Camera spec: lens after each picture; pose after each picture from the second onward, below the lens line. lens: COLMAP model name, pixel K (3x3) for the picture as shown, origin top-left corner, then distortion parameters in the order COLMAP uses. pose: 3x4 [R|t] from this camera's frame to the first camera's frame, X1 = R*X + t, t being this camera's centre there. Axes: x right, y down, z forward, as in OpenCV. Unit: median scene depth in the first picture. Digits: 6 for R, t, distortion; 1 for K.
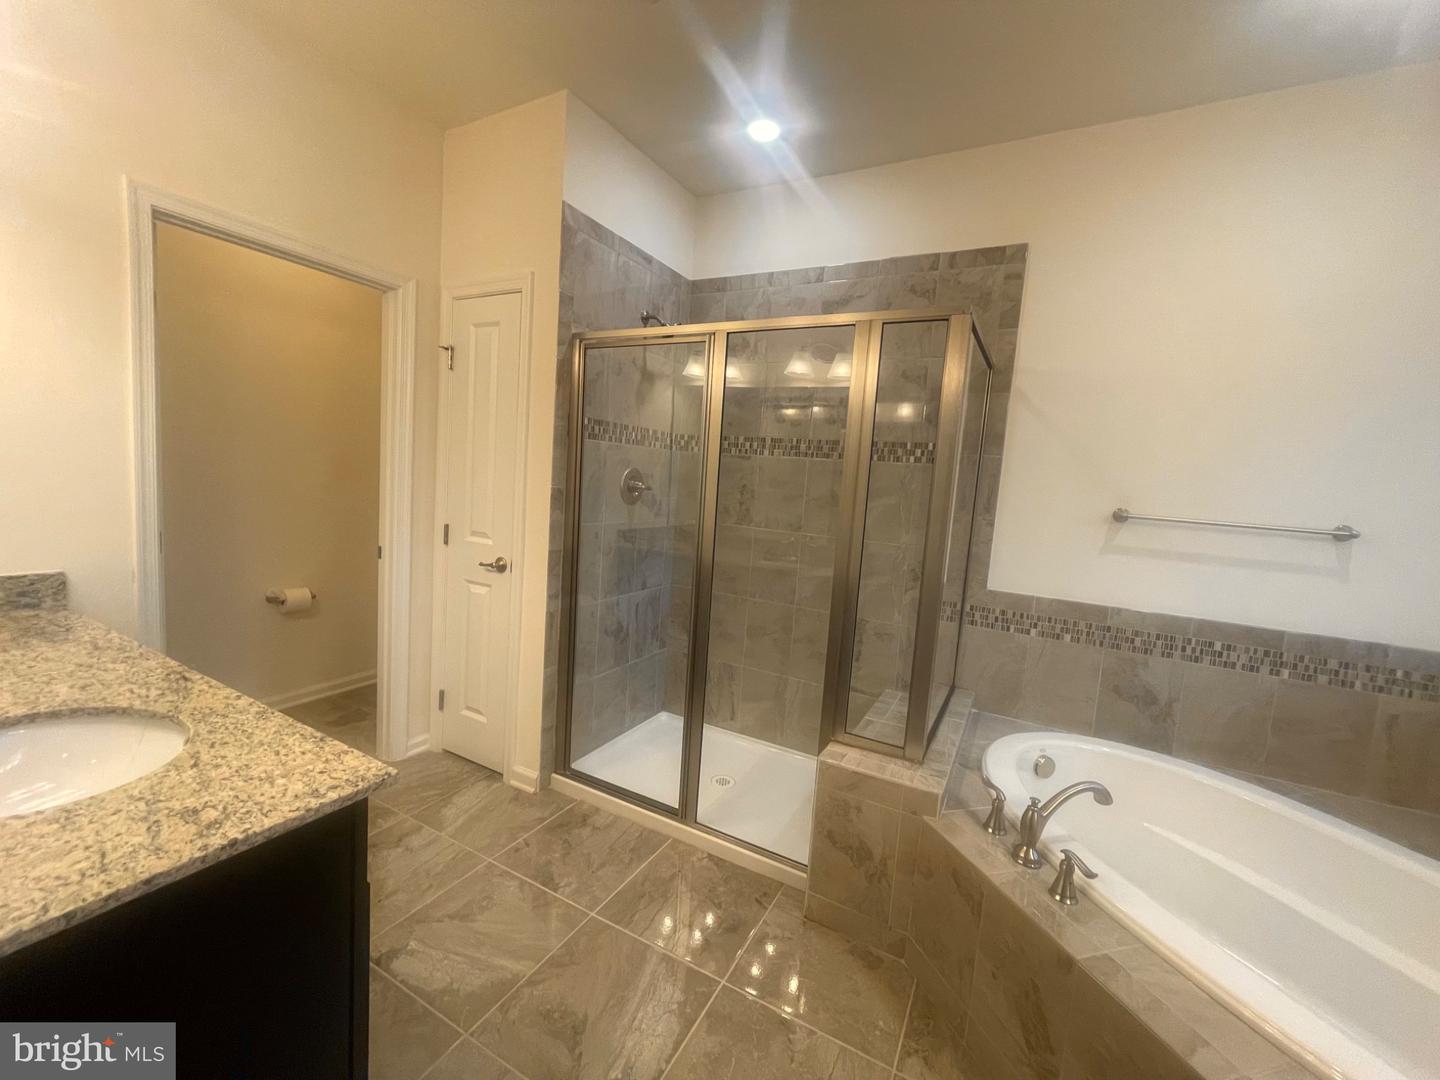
lens RADIAL K [[579.8, 0, 723.2], [0, 579.8, 538.3], [0, 0, 1]] dist [-0.004187, -0.000508]
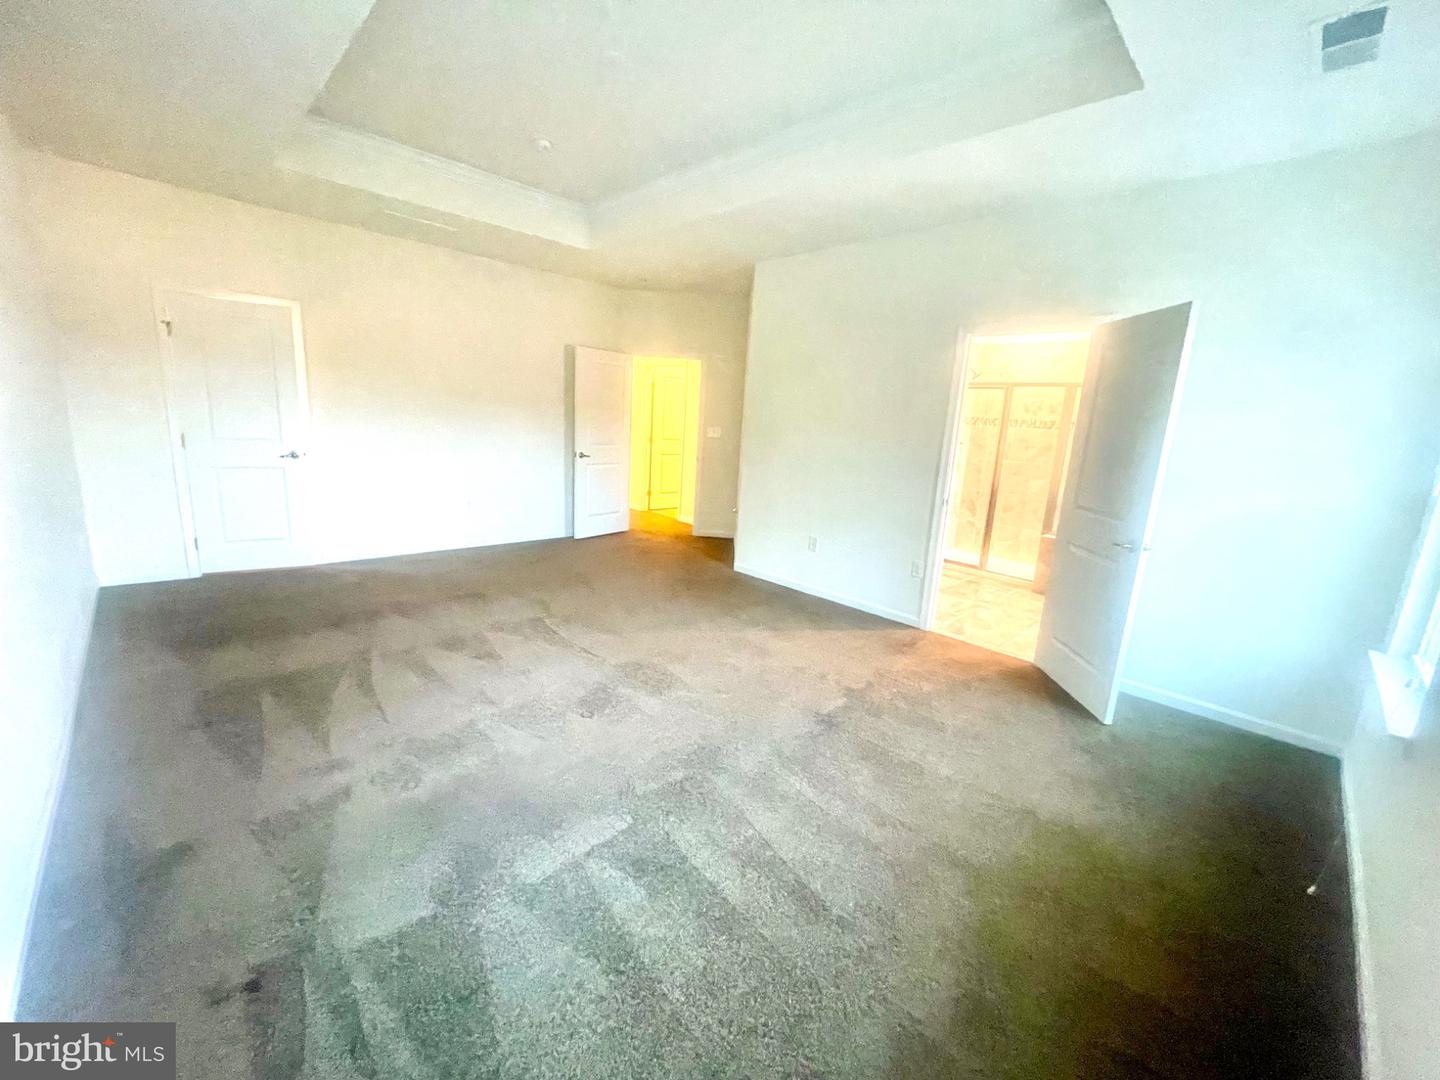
lens RADIAL K [[579.8, 0, 721.2], [0, 579.8, 543.7], [0, 0, 1]] dist [-0.004187, -0.000508]
pose [[0.954380, 0.045451, -0.295115, -0.427698], [-0.018035, 0.995317, 0.094965, 0.138800], [0.298049, -0.085310, 0.950731, -1.882611]]
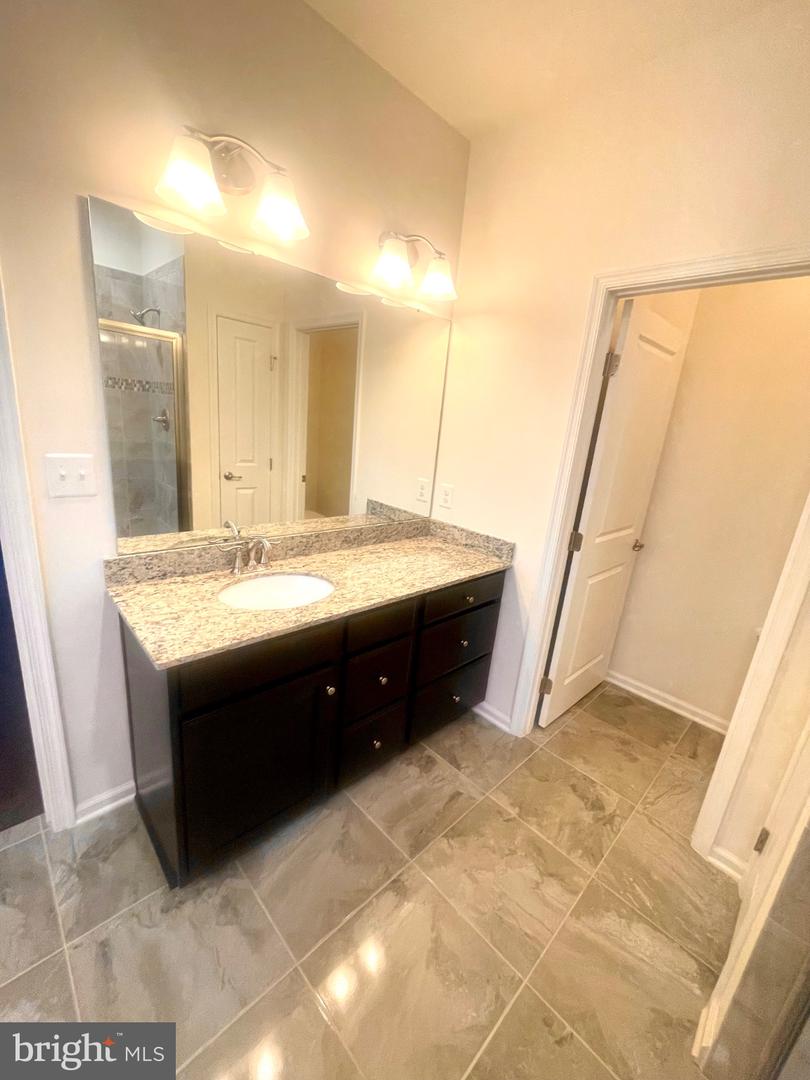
lens RADIAL K [[434.9, 0, 407.1], [0, 434.9, 538.7], [0, 0, 1]] dist [-0.004187, -0.000508]
pose [[-0.291430, 0.156556, -0.943694, 0.112963], [-0.214999, 0.950557, 0.224090, -0.126796], [0.932118, 0.268200, -0.243361, 0.738689]]
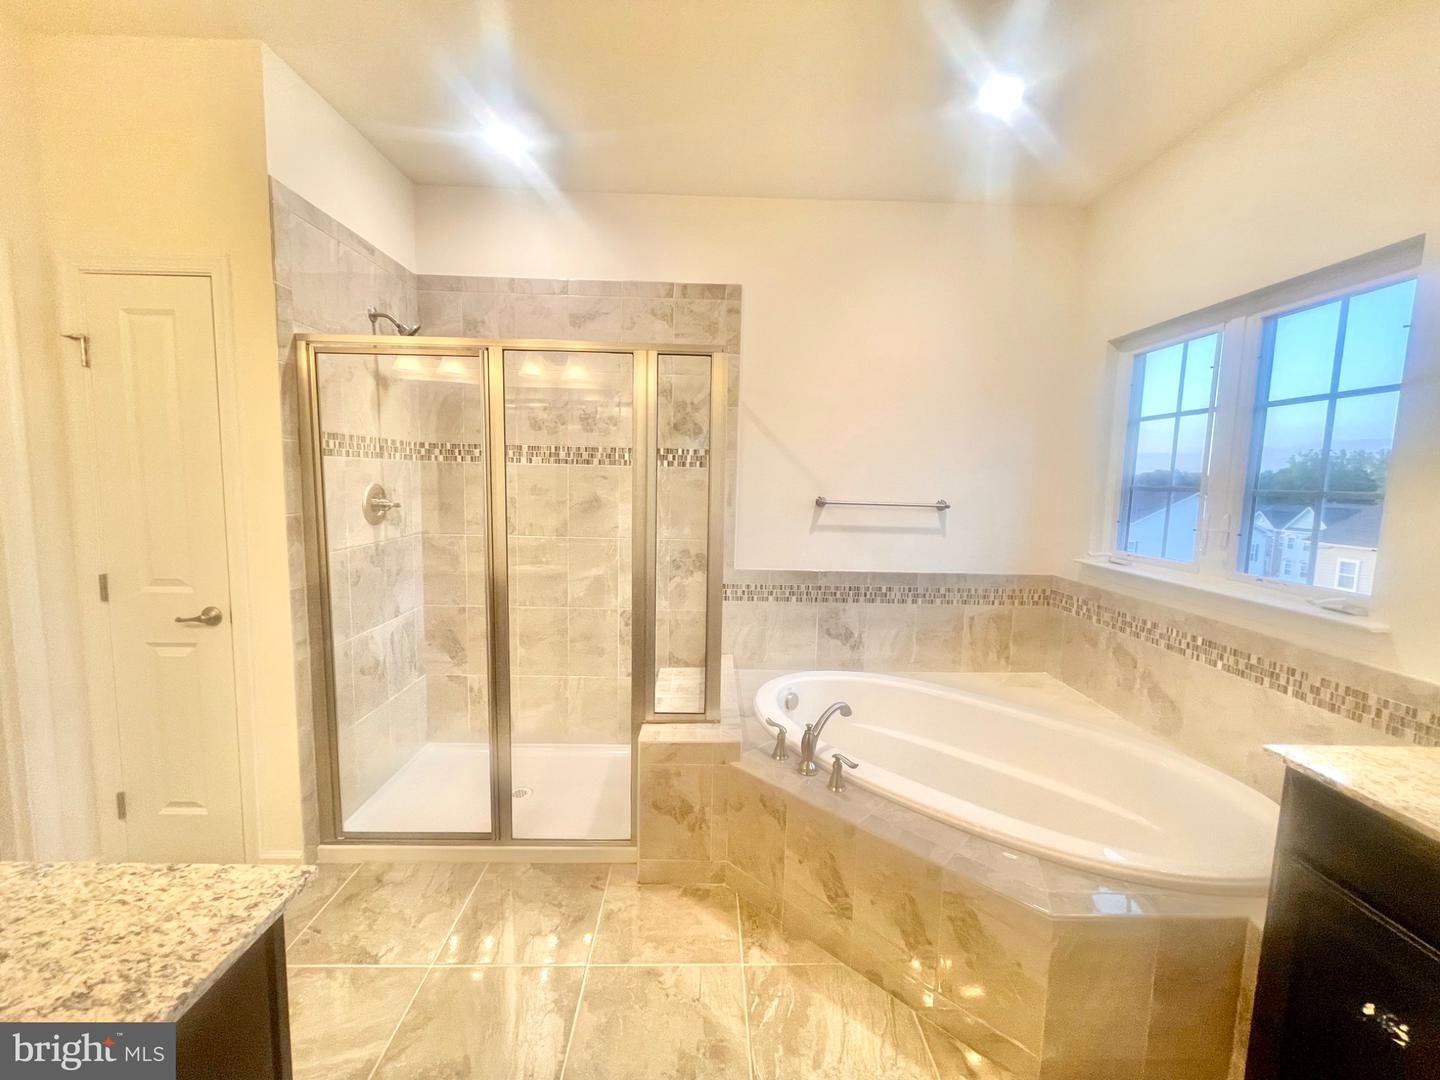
lens RADIAL K [[579.8, 0, 724.3], [0, 579.8, 537.5], [0, 0, 1]] dist [-0.004187, -0.000508]
pose [[0.866410, -0.100853, 0.489041, -0.163085], [0.088240, 0.994901, 0.048845, -0.043050], [-0.491474, 0.000833, 0.870892, -0.049252]]
